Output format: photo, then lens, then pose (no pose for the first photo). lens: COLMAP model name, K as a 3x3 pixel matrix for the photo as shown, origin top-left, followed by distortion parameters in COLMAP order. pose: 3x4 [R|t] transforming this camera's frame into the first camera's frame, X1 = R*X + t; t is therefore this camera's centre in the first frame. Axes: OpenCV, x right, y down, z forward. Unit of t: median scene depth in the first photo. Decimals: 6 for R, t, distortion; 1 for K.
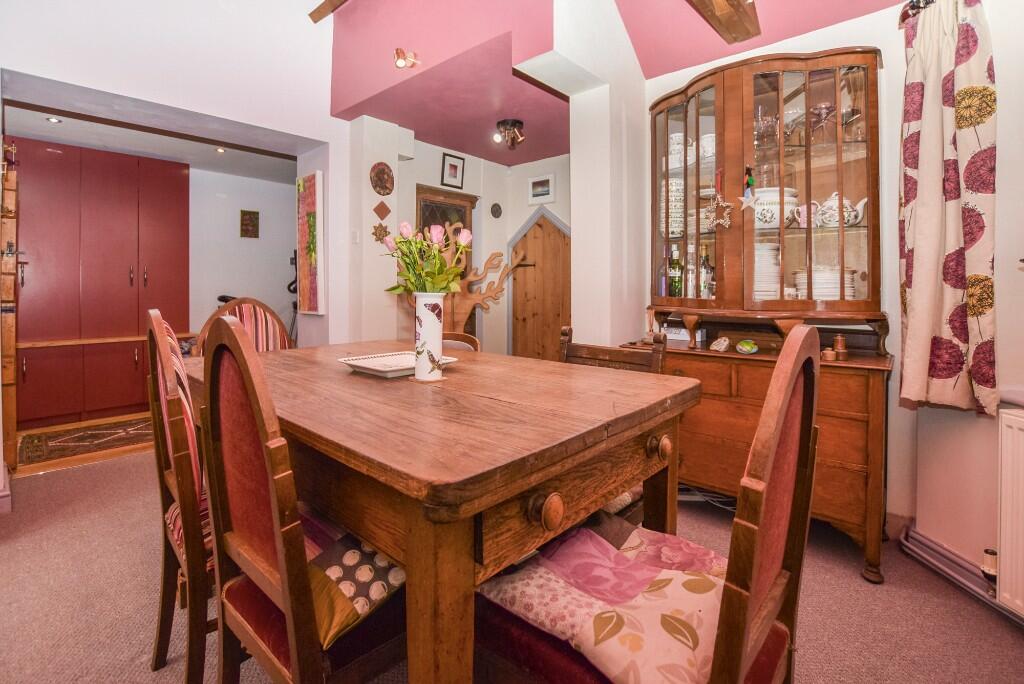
lens RADIAL K [[477.1, 0, 510.6], [0, 477.1, 292.5], [0, 0, 1]] dist [-0.000147, 0.000037]
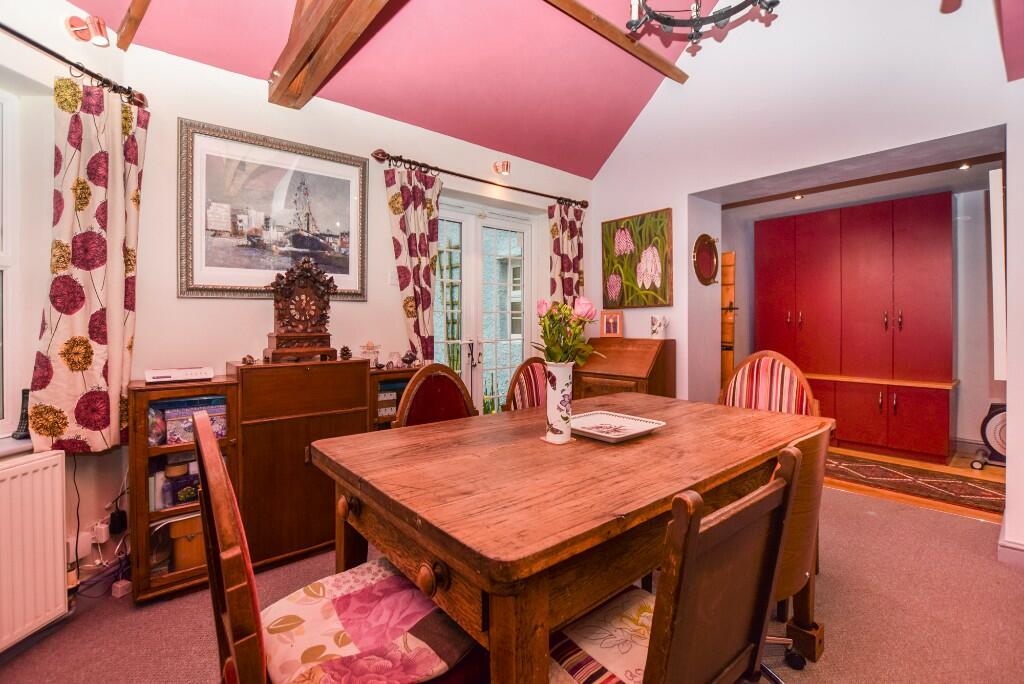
lens RADIAL K [[465.6, 0, 510.4], [0, 465.6, 323.0], [0, 0, 1]] dist [0.000407, 0.000039]
pose [[-0.139582, 0.000205, -0.990210, 1.158403], [-0.001964, 0.999998, 0.000484, -0.107563], [0.990209, 0.002012, -0.139581, 1.341886]]
